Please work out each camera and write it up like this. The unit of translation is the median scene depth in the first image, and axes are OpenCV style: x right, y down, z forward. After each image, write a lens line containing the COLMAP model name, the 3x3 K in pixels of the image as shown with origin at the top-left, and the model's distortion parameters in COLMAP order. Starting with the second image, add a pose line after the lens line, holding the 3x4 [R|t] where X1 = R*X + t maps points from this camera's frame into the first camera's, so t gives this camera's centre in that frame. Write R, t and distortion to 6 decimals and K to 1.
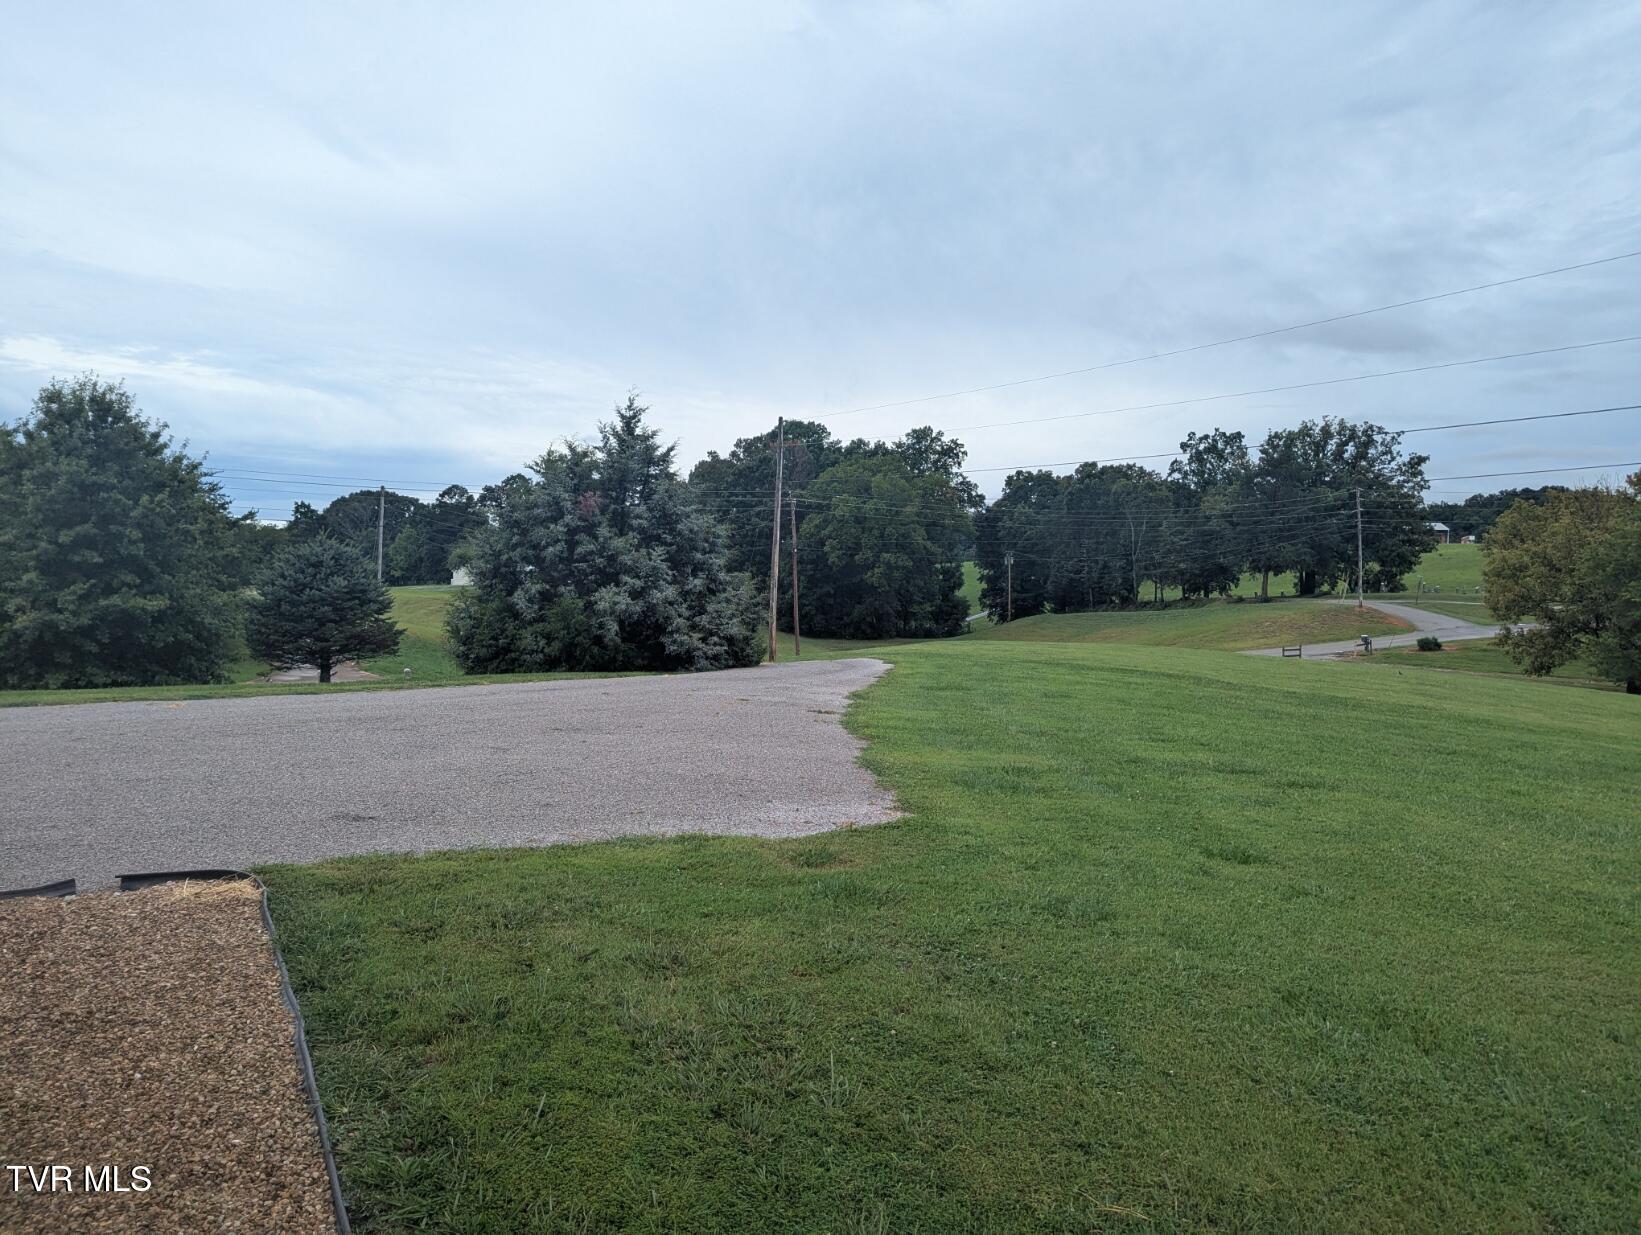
lens RADIAL K [[1122.0, 0, 820.4], [0, 1122.0, 619.0], [0, 0, 1]] dist [0.020795, -0.025760]
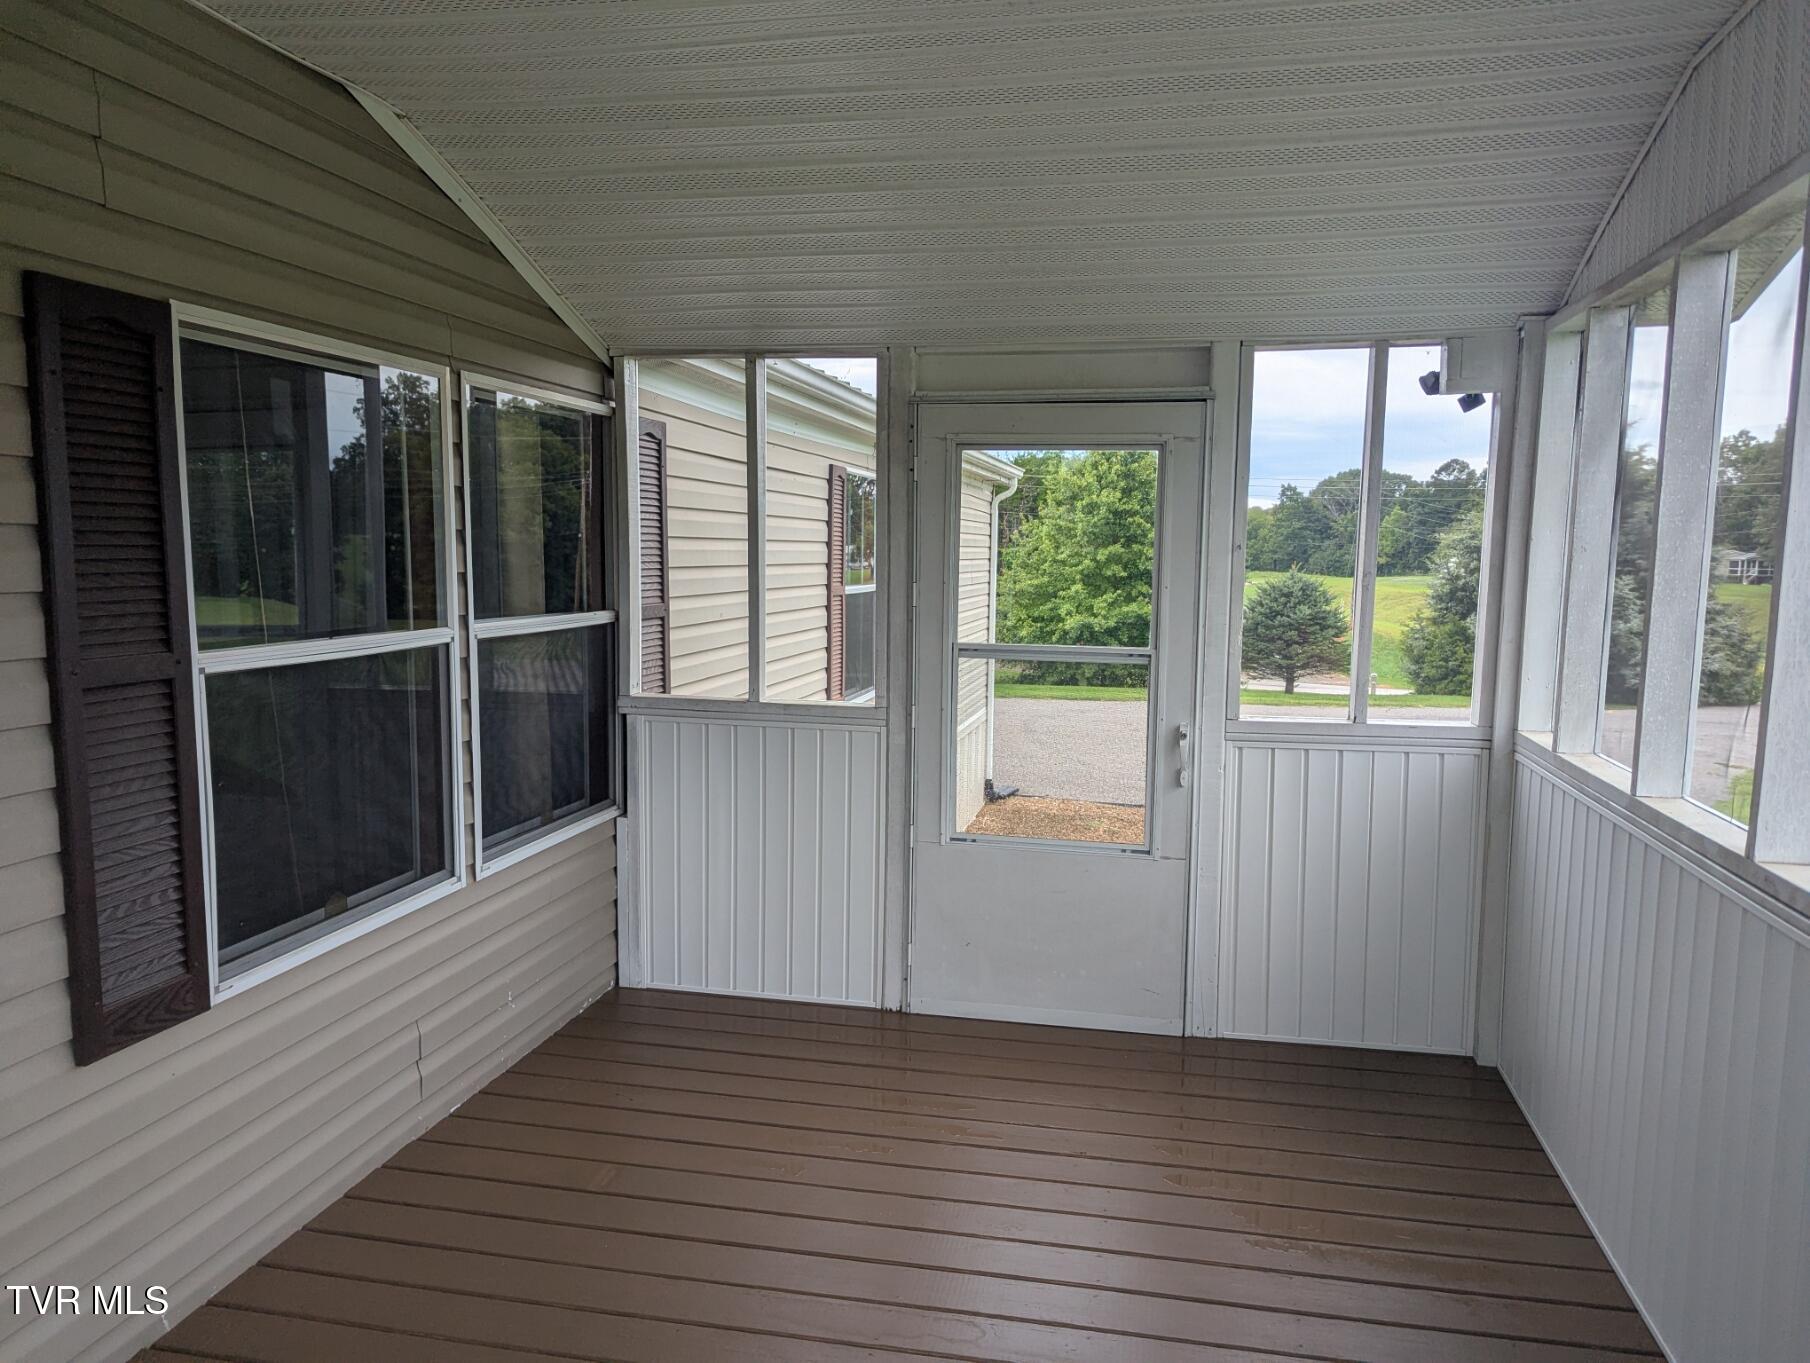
lens RADIAL K [[1328.9, 0, 936.2], [0, 1328.9, 737.7], [0, 0, 1]] dist [0.013738, 0.009102]
pose [[0.773603, 0.101280, -0.625524, 0.124221], [-0.036112, 0.992587, 0.116050, -0.036839], [0.632640, -0.067188, 0.771526, -0.257329]]
